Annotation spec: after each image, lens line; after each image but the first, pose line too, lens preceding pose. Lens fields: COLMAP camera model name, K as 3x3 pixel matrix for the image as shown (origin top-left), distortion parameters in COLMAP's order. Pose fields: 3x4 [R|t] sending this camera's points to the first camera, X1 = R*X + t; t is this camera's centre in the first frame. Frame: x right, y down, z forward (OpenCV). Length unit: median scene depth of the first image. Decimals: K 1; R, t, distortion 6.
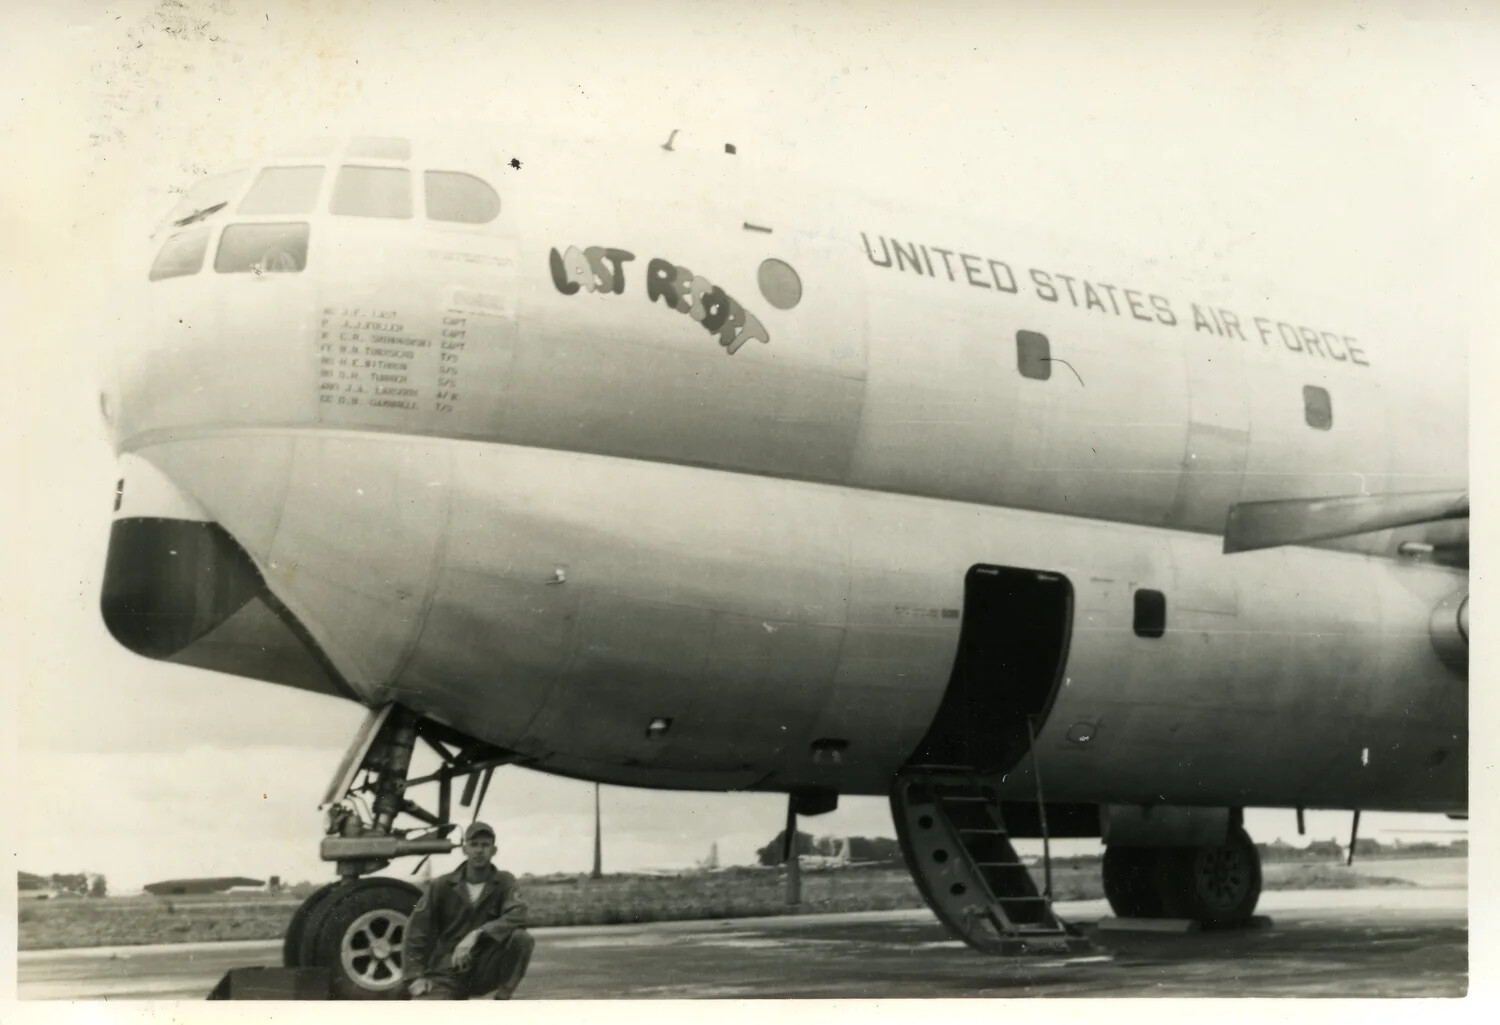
lens RADIAL K [[1866.2, 0, 750.0], [0, 1866.2, 512.5], [0, 0, 1]] dist [-0.018944, -0.044233]
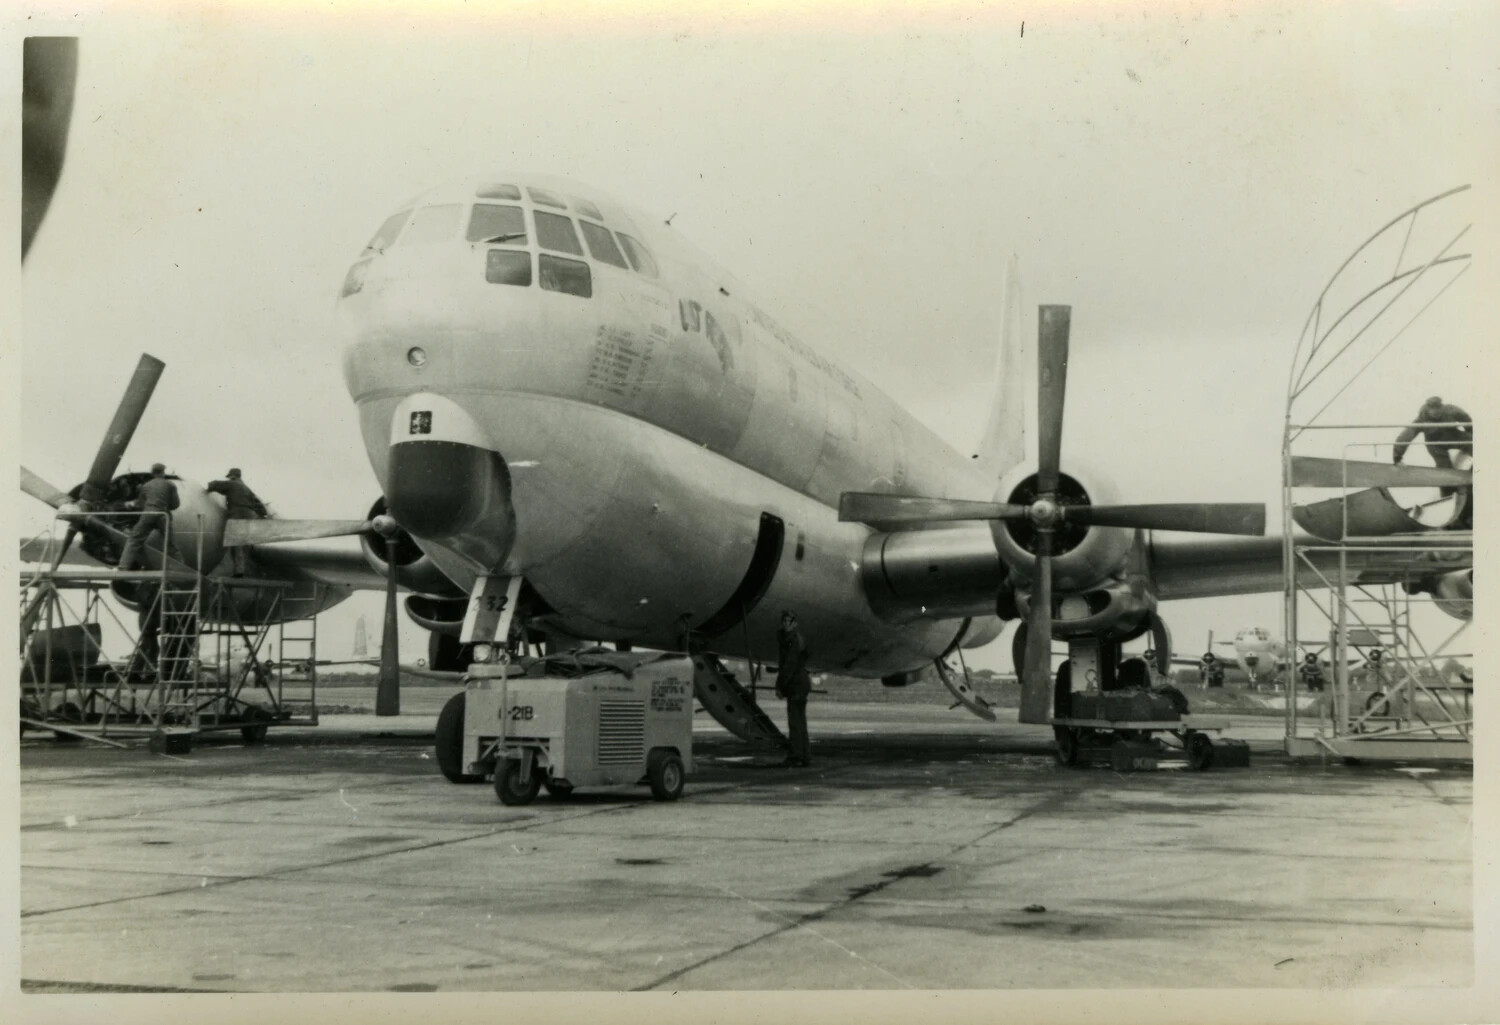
lens RADIAL K [[1866.2, 0, 750.0], [0, 1866.2, 512.5], [0, 0, 1]] dist [-0.018944, -0.044233]
pose [[0.747902, 0.095746, 0.656867, -1.031200], [-0.152948, 0.987774, 0.030165, -0.020521], [-0.645948, -0.123027, 0.753403, -0.228935]]
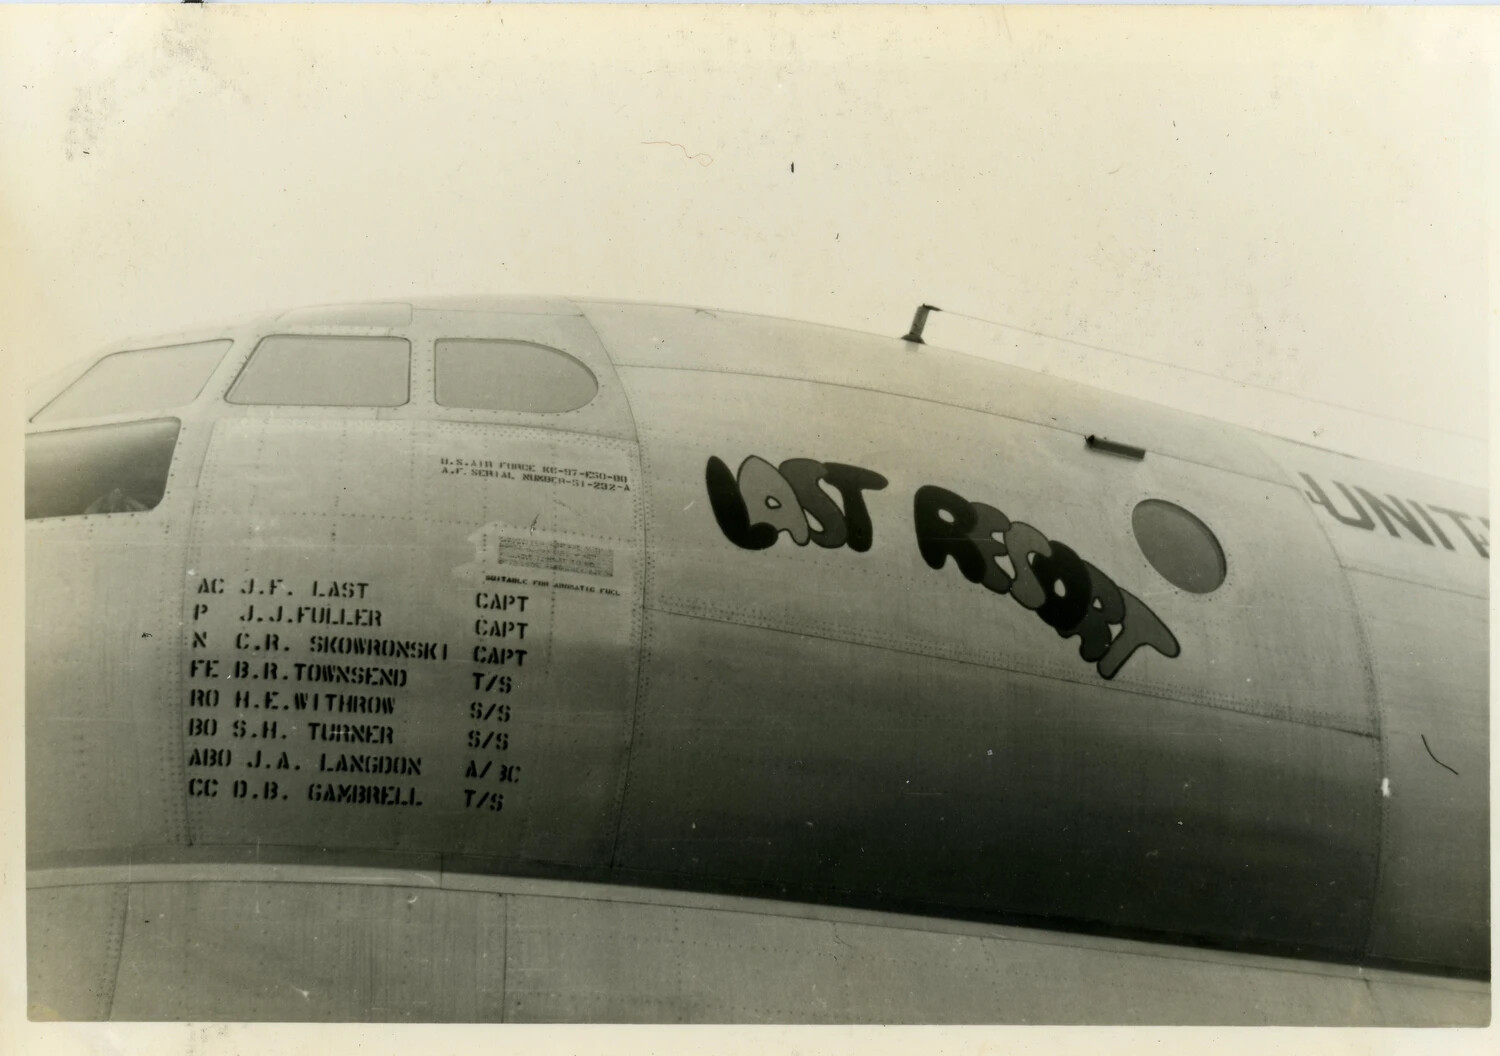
lens RADIAL K [[1944.7, 0, 748.2], [0, 1944.7, 604.5], [0, 0, 1]] dist [-0.008652, -0.012596]
pose [[0.994874, -0.084872, -0.054970, -0.070731], [0.064982, 0.953127, -0.295510, 0.034110], [0.077474, 0.290424, 0.953757, 0.531396]]
